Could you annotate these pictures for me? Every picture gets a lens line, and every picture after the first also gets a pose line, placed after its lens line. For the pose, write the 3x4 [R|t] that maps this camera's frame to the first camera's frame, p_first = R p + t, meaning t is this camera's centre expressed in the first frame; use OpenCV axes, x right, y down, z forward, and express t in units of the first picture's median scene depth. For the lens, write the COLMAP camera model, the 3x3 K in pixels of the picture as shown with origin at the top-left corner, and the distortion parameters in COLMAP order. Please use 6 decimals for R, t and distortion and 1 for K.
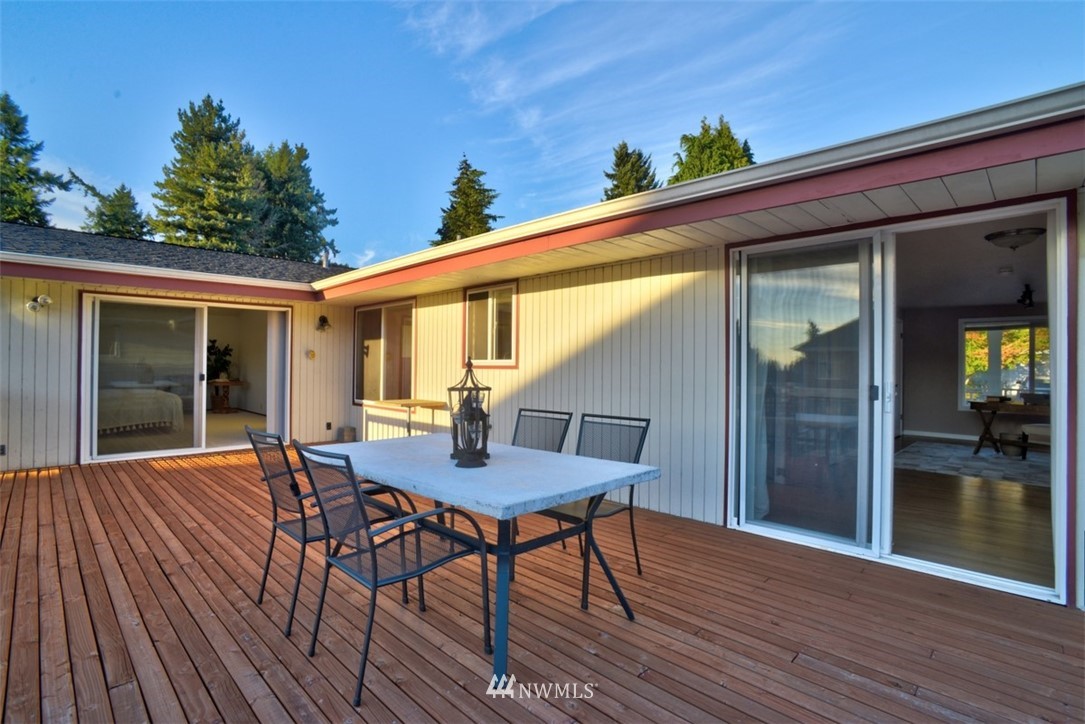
lens RADIAL K [[518.4, 0, 536.9], [0, 518.4, 360.1], [0, 0, 1]] dist [-0.023256, 0.000460]
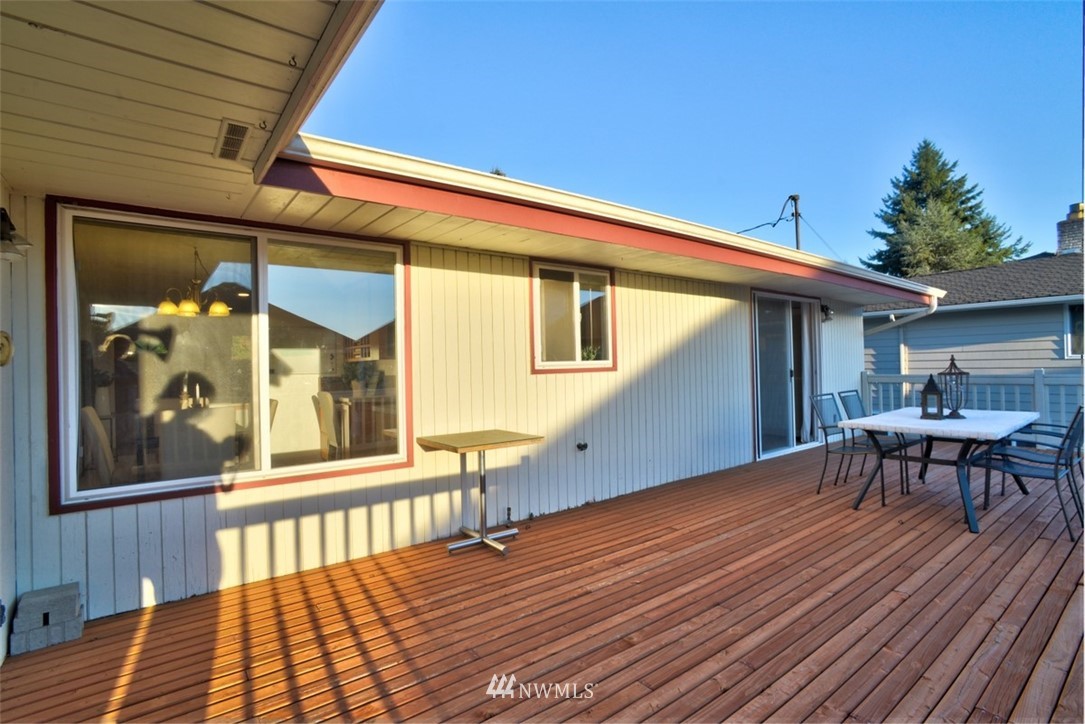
lens RADIAL K [[518.4, 0, 537.7], [0, 518.4, 363.0], [0, 0, 1]] dist [-0.023256, 0.000460]
pose [[0.130339, -0.001209, 0.991469, -0.967800], [0.016716, 0.999860, -0.000978, 0.002792], [-0.991329, 0.016701, 0.130341, 1.061588]]
